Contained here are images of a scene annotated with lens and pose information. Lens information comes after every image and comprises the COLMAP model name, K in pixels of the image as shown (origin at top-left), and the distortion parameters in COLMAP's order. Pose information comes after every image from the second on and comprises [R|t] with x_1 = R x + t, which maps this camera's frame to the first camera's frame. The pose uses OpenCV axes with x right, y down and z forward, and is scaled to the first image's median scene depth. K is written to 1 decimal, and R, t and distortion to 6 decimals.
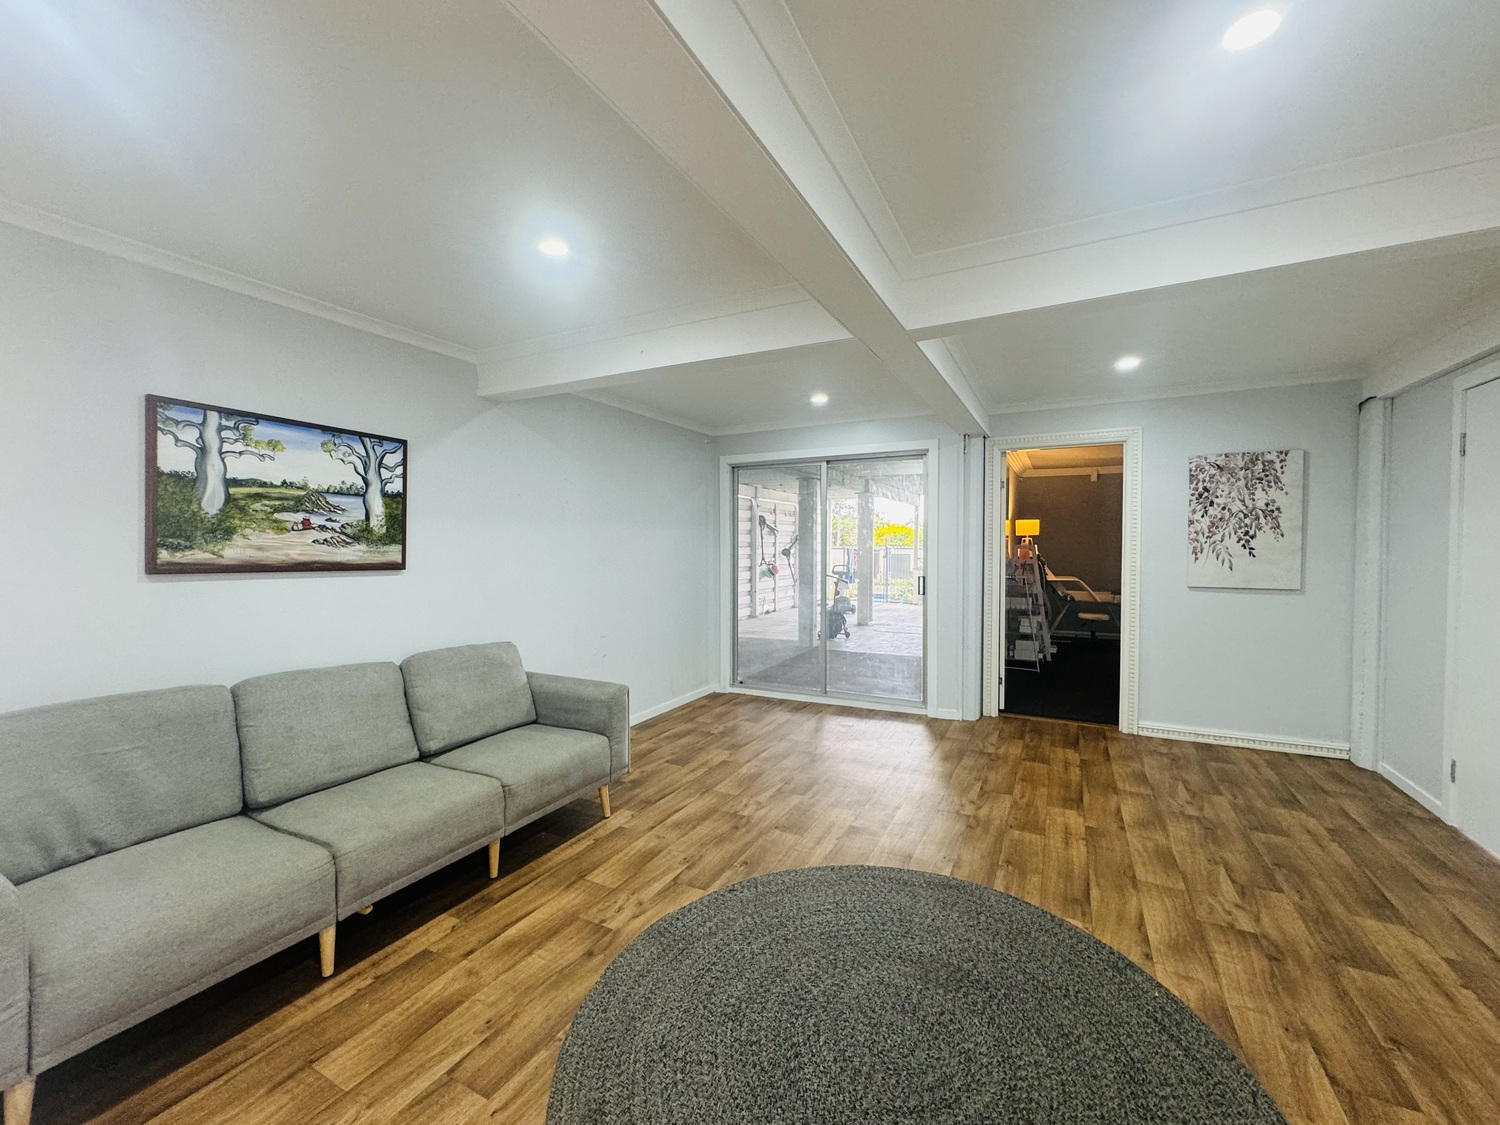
lens RADIAL K [[595.9, 0, 750.0], [0, 595.9, 562.5], [0, 0, 1]] dist [-0.000932, -0.000016]
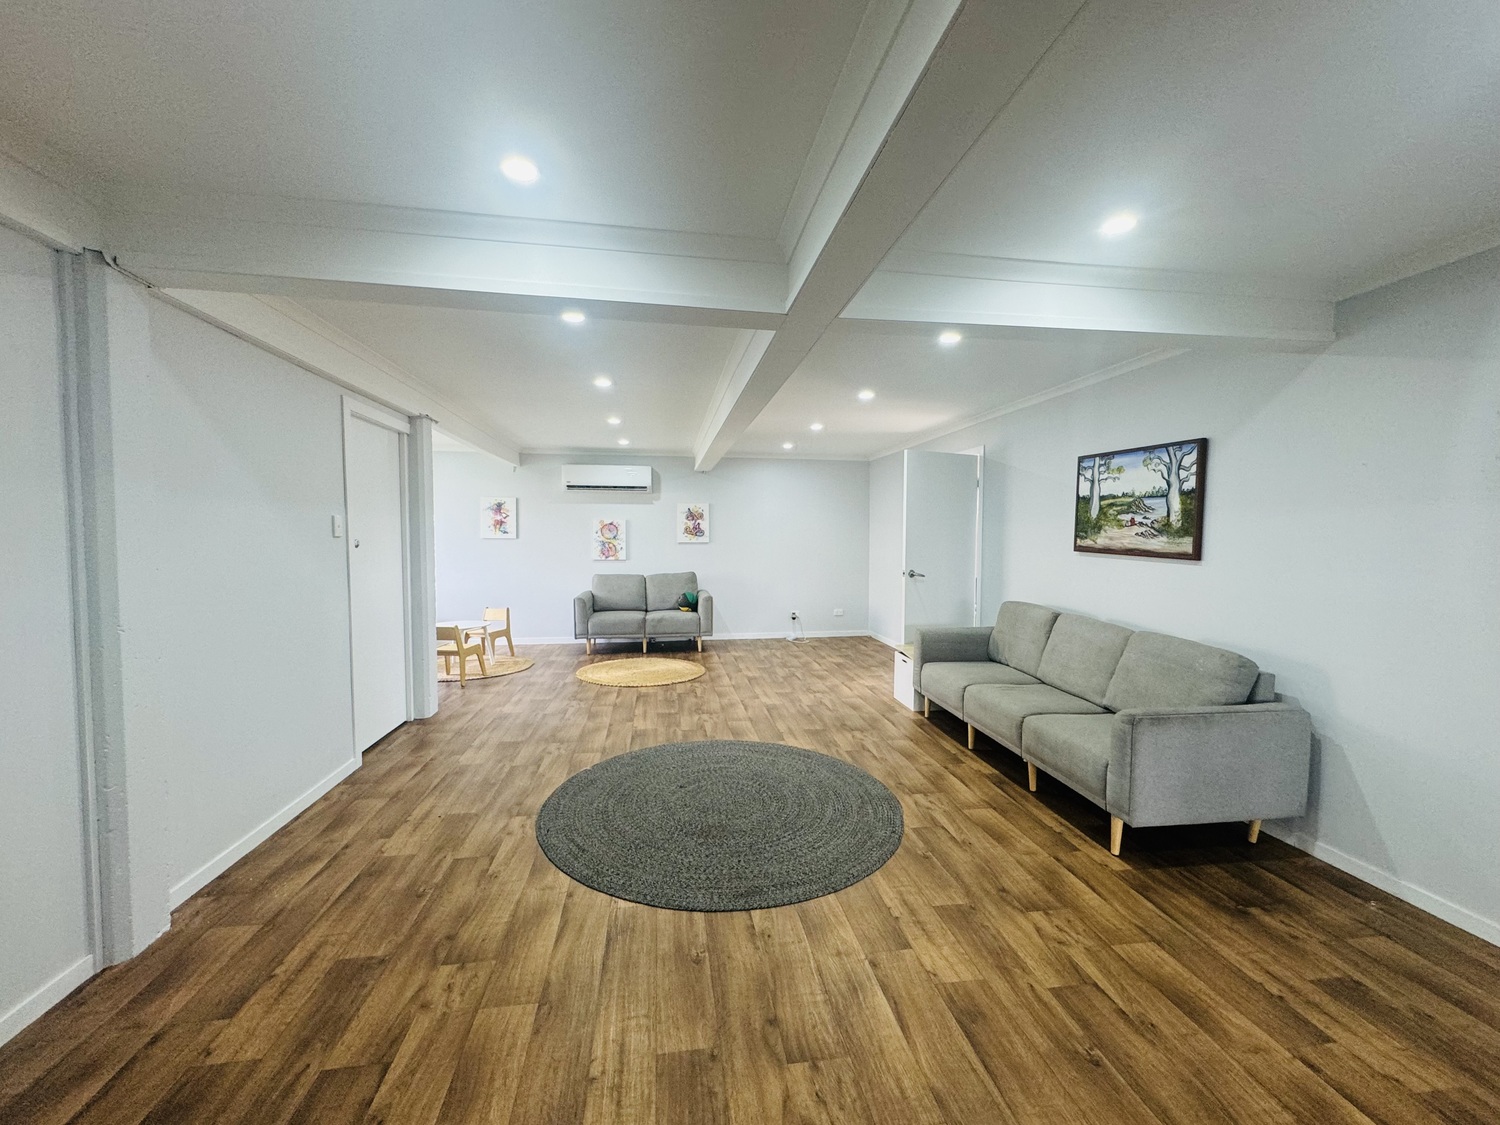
lens RADIAL K [[595.9, 0, 750.0], [0, 595.9, 562.5], [0, 0, 1]] dist [-0.000932, -0.000016]
pose [[-0.802851, 0.027211, -0.595558, 0.801843], [-0.021911, 0.996936, 0.075088, -0.053755], [0.595777, 0.073334, -0.799795, 1.577397]]
